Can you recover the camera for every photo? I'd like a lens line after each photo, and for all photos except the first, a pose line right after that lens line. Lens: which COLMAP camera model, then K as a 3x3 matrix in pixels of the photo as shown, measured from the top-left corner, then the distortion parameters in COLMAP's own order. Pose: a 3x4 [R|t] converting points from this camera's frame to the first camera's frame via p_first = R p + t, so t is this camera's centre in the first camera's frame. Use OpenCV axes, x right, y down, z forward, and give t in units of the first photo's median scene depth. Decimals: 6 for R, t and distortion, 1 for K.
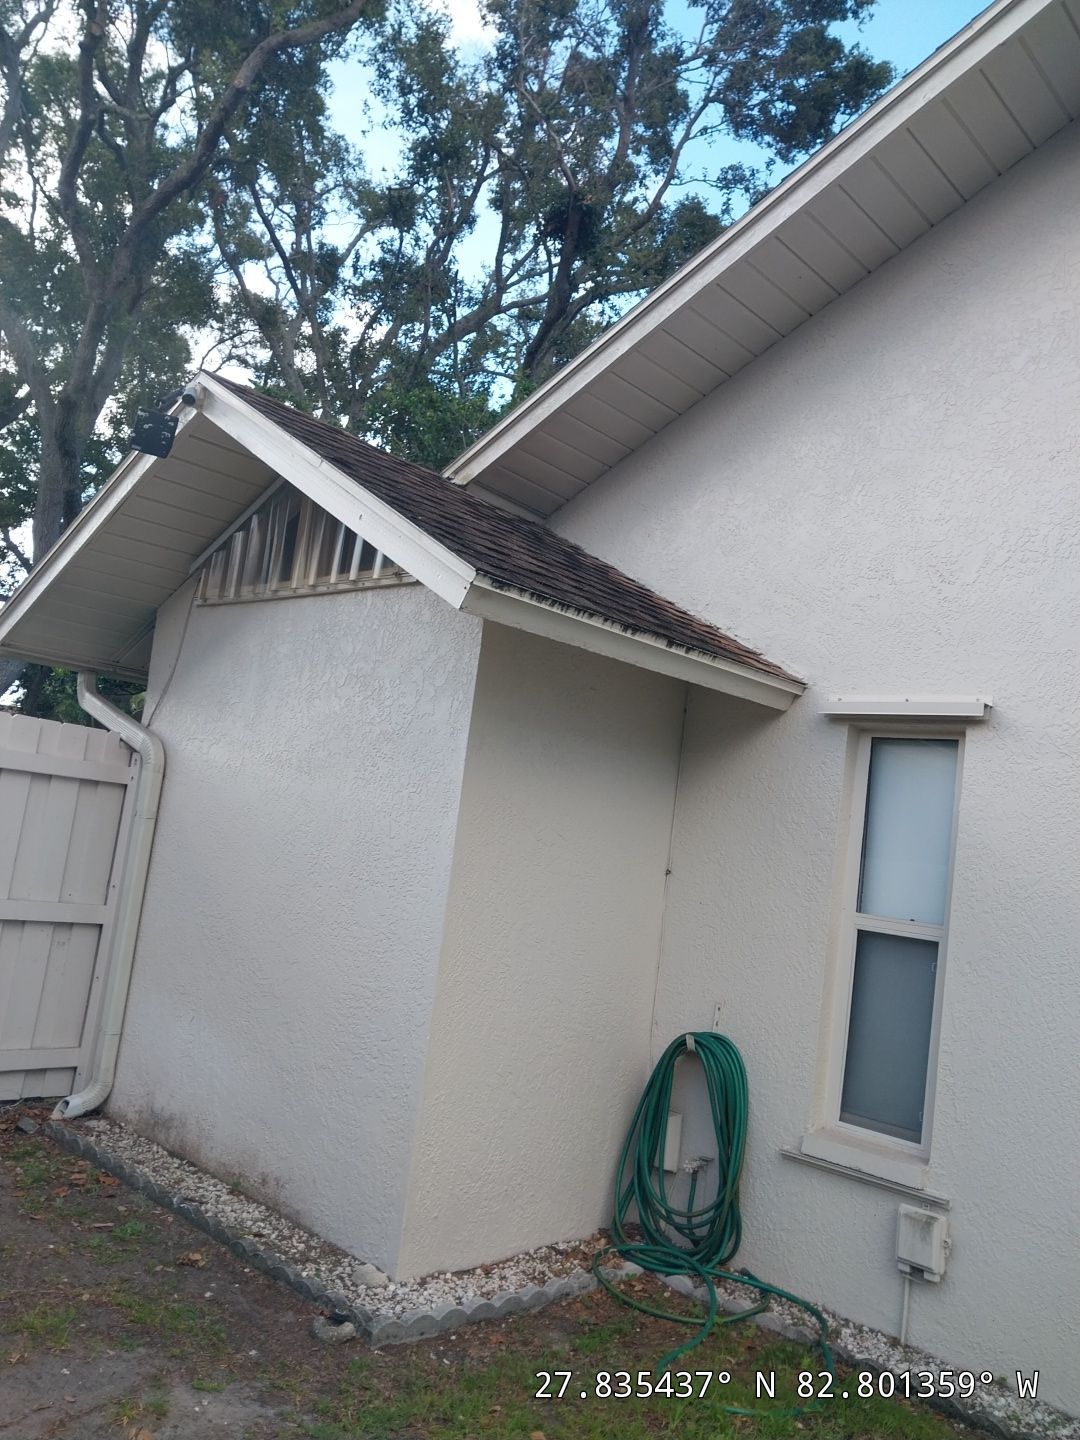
lens RADIAL K [[1141.4, 0, 547.2], [0, 1141.4, 720.0], [0, 0, 1]] dist [0.031882, -0.055022]
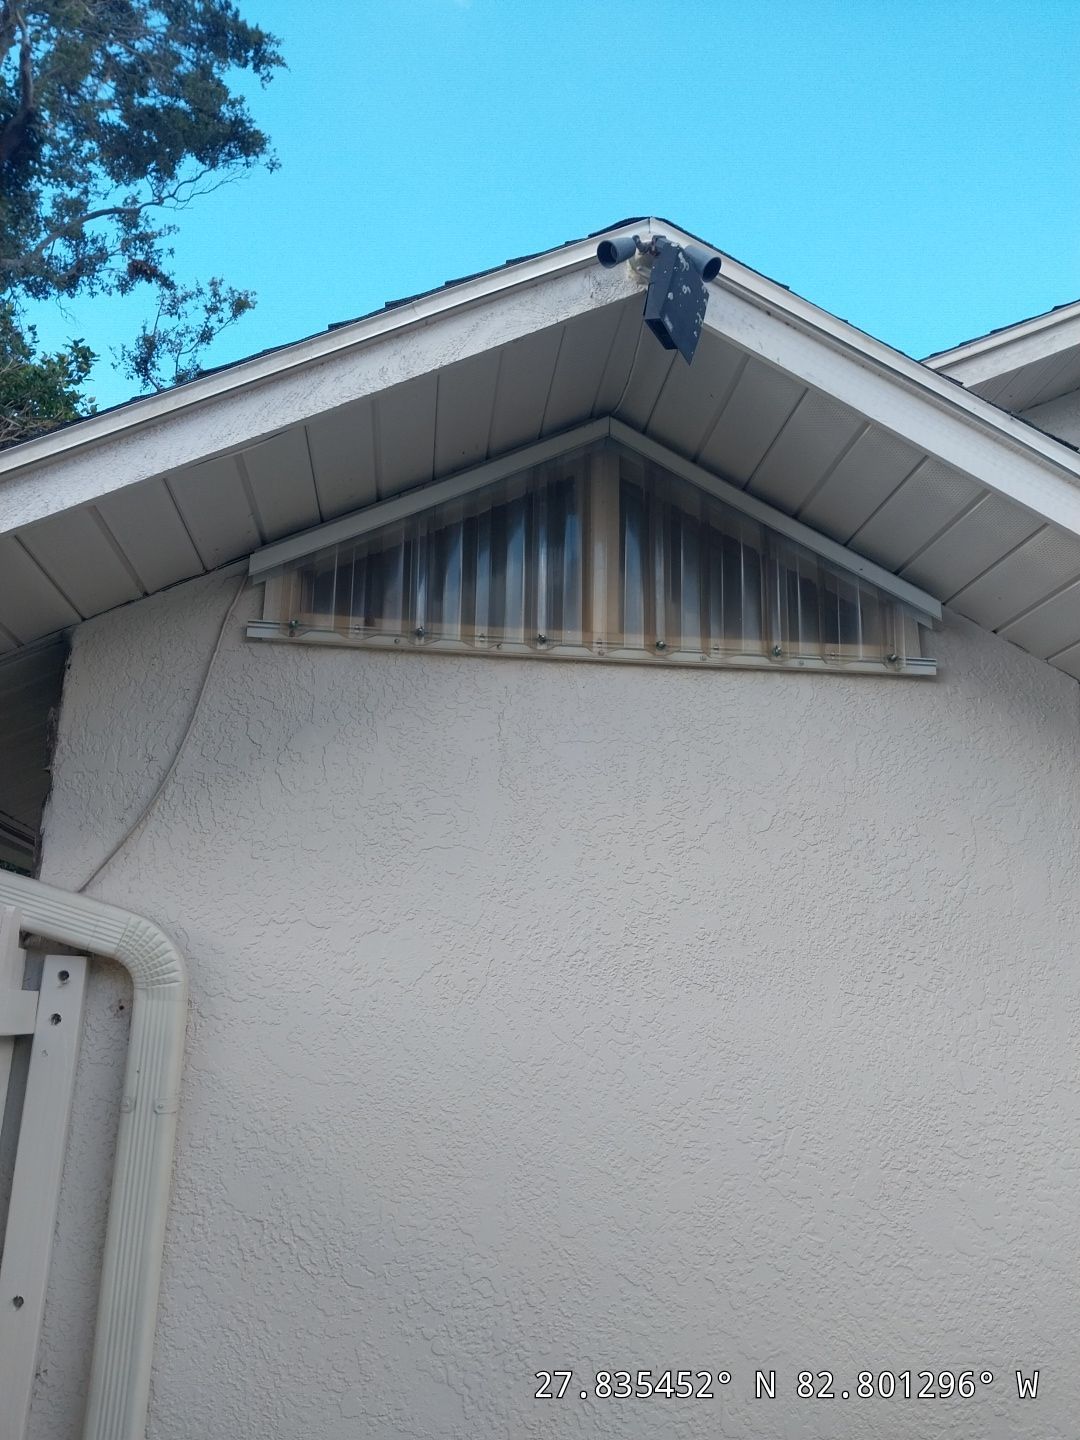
lens RADIAL K [[1131.3, 0, 542.1], [0, 1131.3, 713.5], [0, 0, 1]] dist [0.027342, -0.043276]
pose [[0.631209, 0.093664, 0.769937, -0.581262], [-0.029204, 0.994848, -0.097082, -0.024426], [-0.775063, 0.038793, 0.630692, 0.596423]]
